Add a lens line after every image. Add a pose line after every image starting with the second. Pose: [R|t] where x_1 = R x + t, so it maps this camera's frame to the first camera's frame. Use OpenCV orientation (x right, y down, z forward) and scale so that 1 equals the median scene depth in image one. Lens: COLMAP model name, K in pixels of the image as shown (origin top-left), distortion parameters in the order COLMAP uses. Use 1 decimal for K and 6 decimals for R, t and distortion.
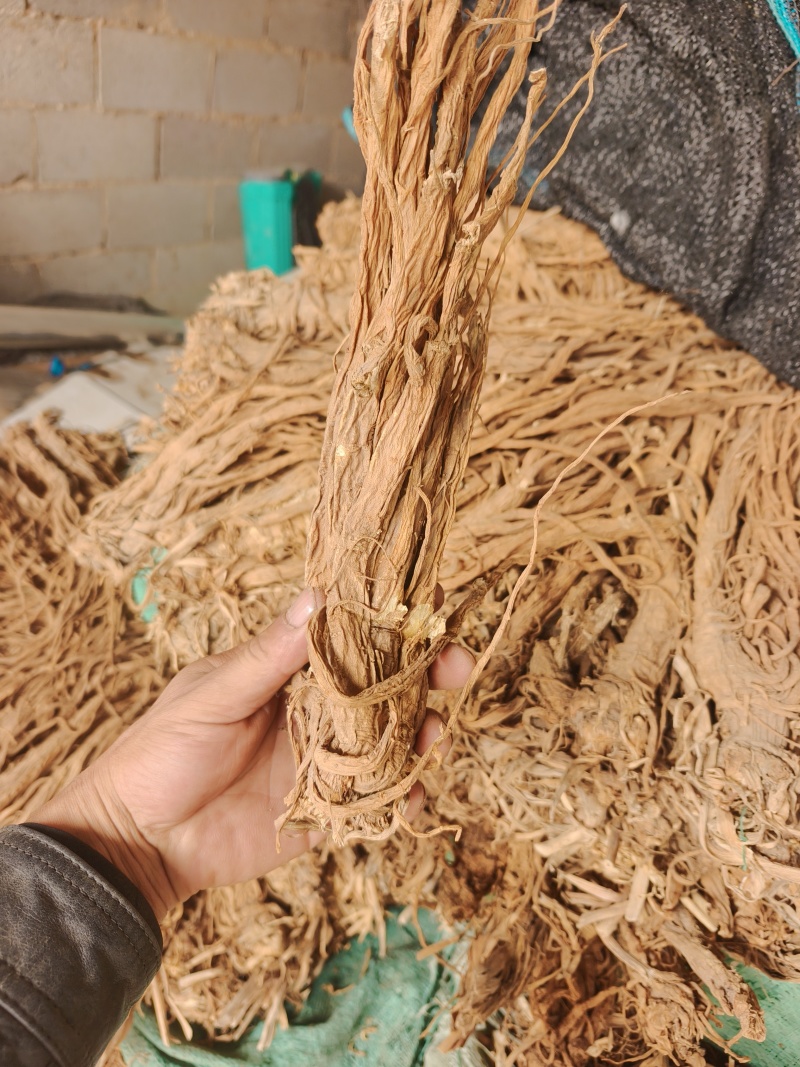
lens RADIAL K [[805.6, 0, 396.3], [0, 805.6, 529.6], [0, 0, 1]] dist [0.019852, -0.042690]
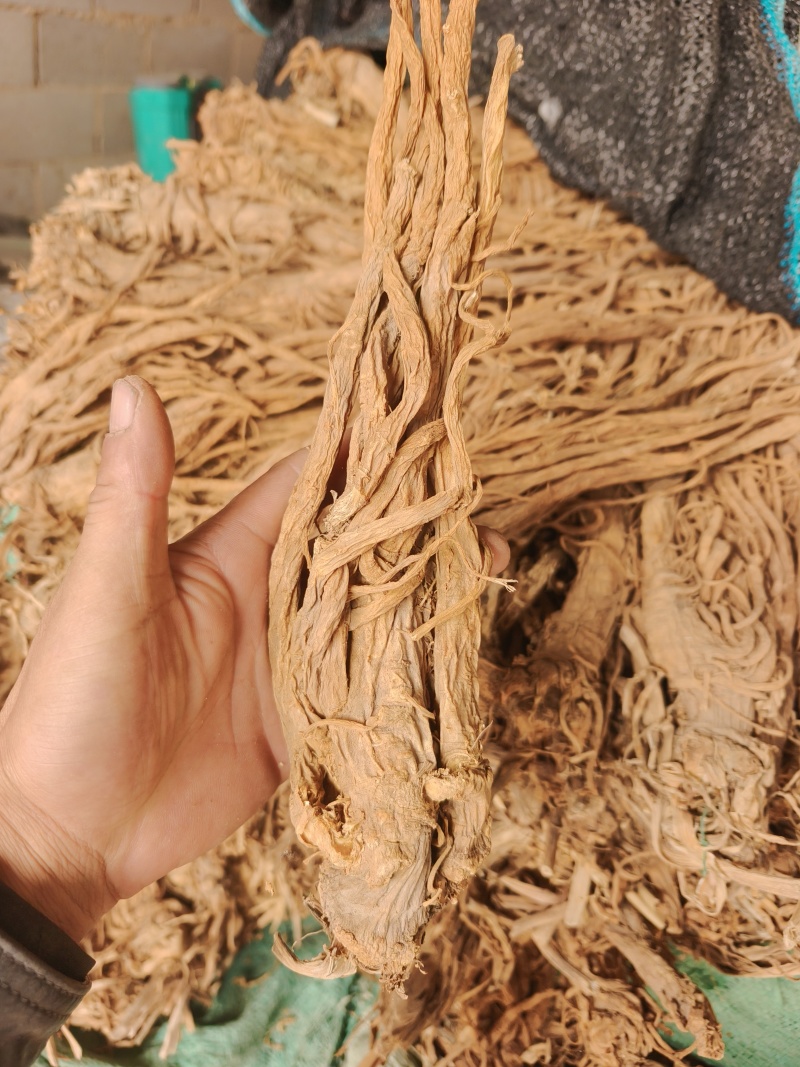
lens RADIAL K [[805.6, 0, 396.3], [0, 805.6, 529.6], [0, 0, 1]] dist [0.019852, -0.042690]
pose [[0.995251, -0.026706, 0.093612, 0.025235], [0.019299, 0.996675, 0.079161, -0.012574], [-0.095415, -0.076979, 0.992457, 0.145495]]
